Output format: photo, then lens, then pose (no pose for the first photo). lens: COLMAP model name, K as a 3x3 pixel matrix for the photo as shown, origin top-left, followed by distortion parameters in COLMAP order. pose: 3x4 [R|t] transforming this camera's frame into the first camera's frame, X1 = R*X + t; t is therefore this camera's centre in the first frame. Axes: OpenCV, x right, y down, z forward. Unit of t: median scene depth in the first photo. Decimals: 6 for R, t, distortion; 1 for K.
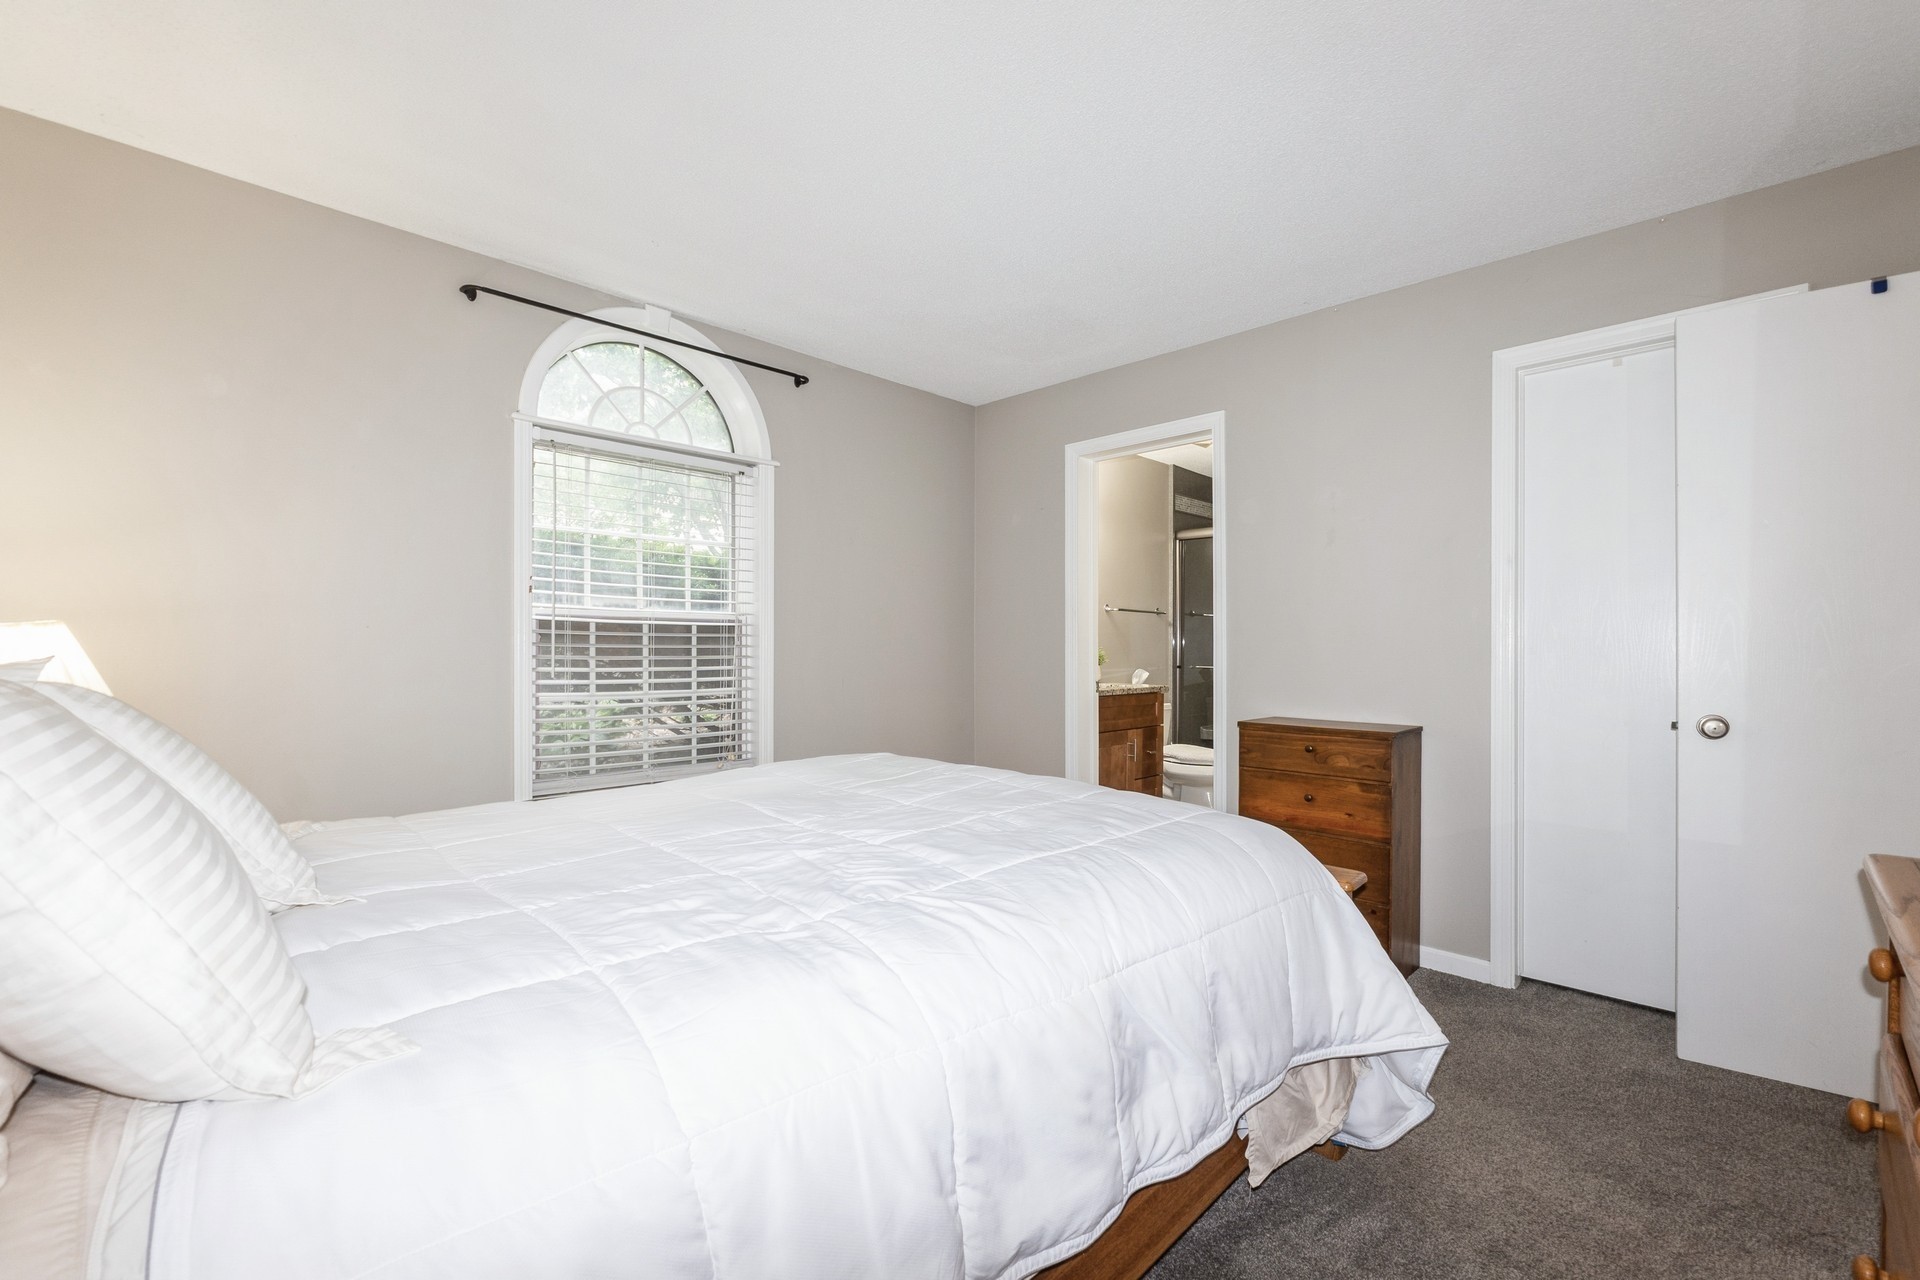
lens RADIAL K [[810.8, 0, 977.0], [0, 810.8, 644.5], [0, 0, 1]] dist [-0.002347, 0.000185]
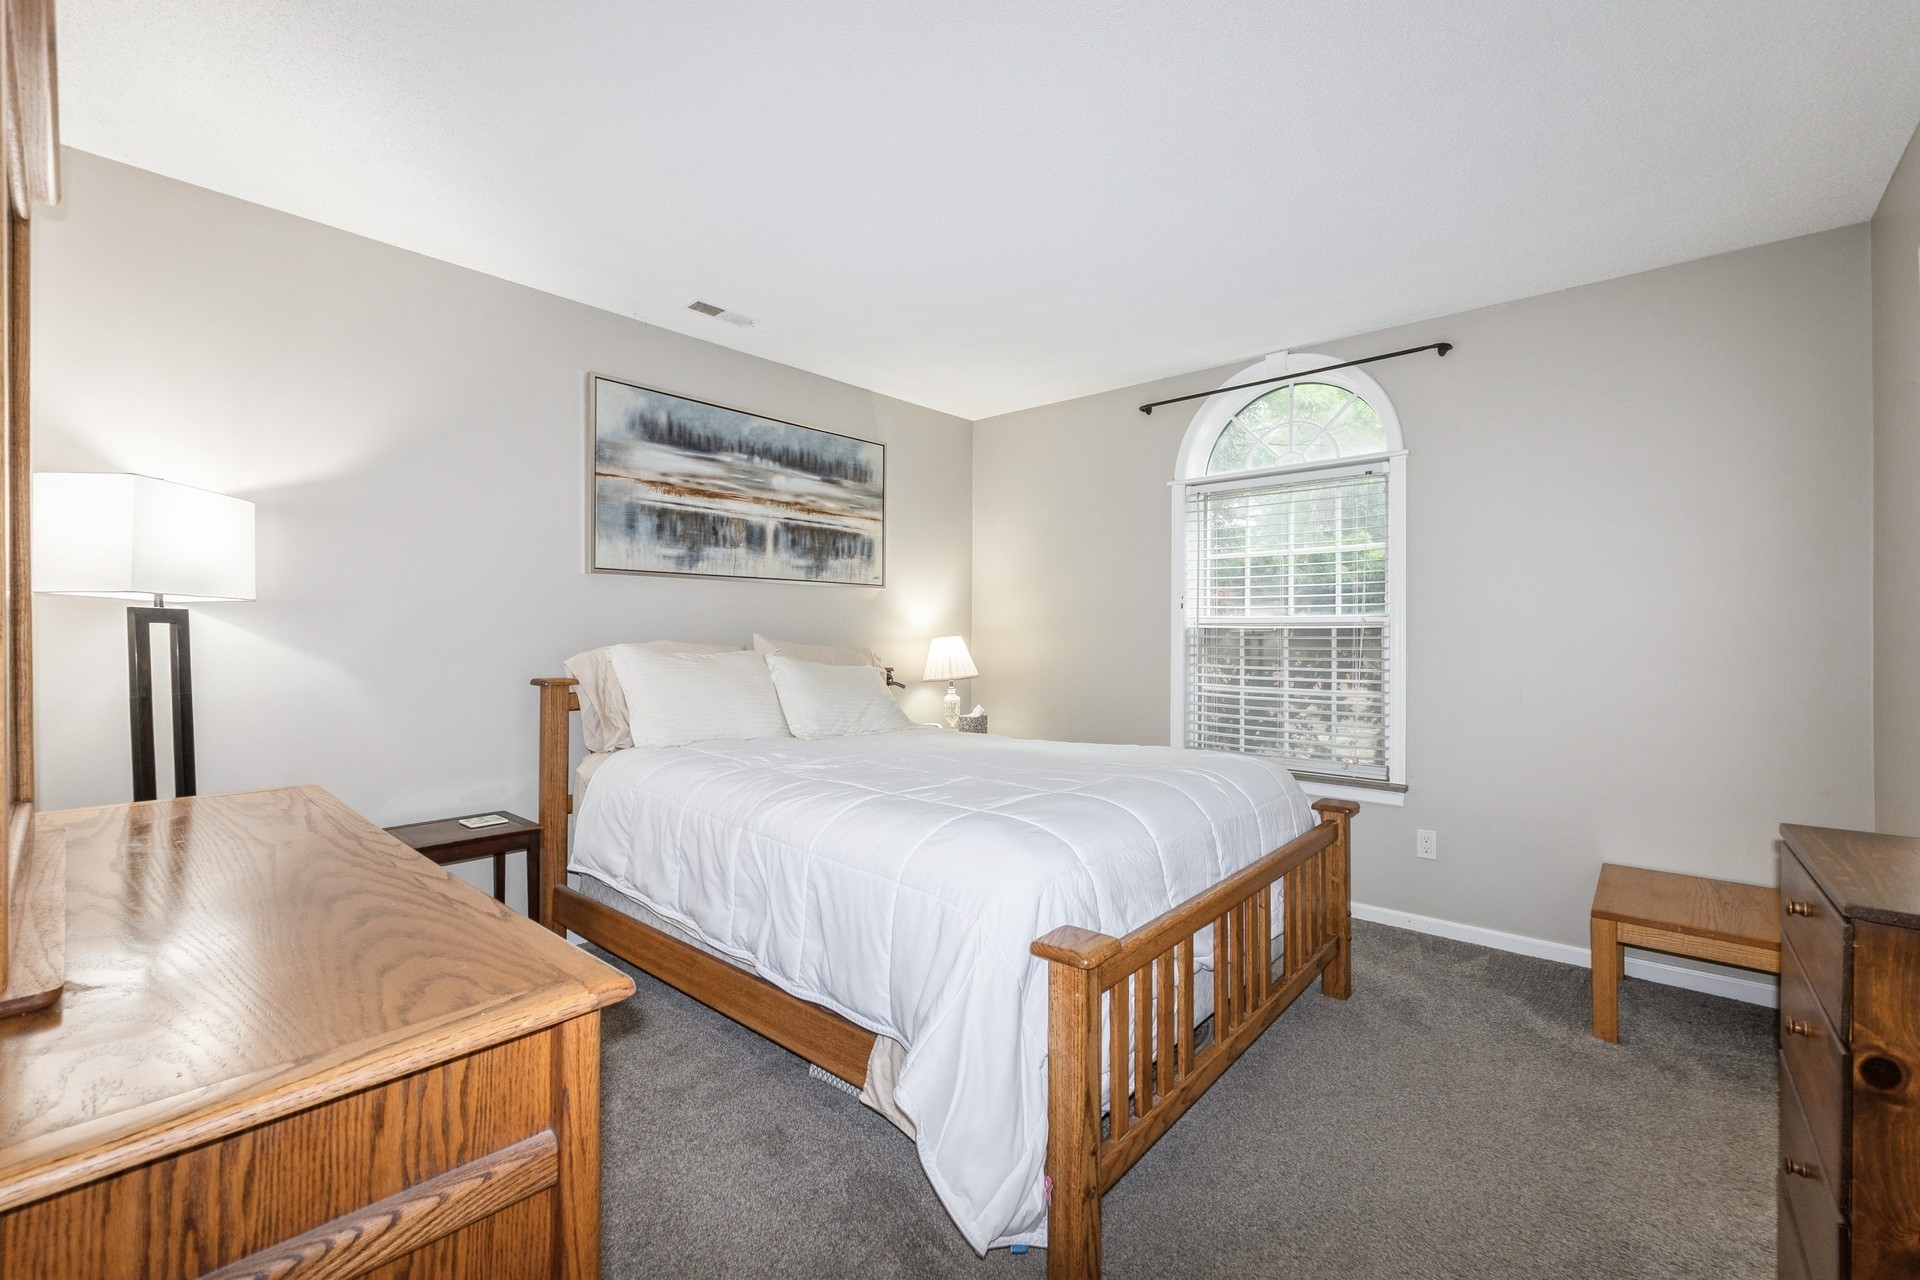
lens RADIAL K [[810.8, 0, 977.0], [0, 810.8, 644.5], [0, 0, 1]] dist [-0.002347, 0.000185]
pose [[0.089520, -0.007560, -0.995956, 0.659833], [-0.005801, 0.999950, -0.008112, 0.008031], [0.995968, 0.006504, 0.089472, 0.447332]]
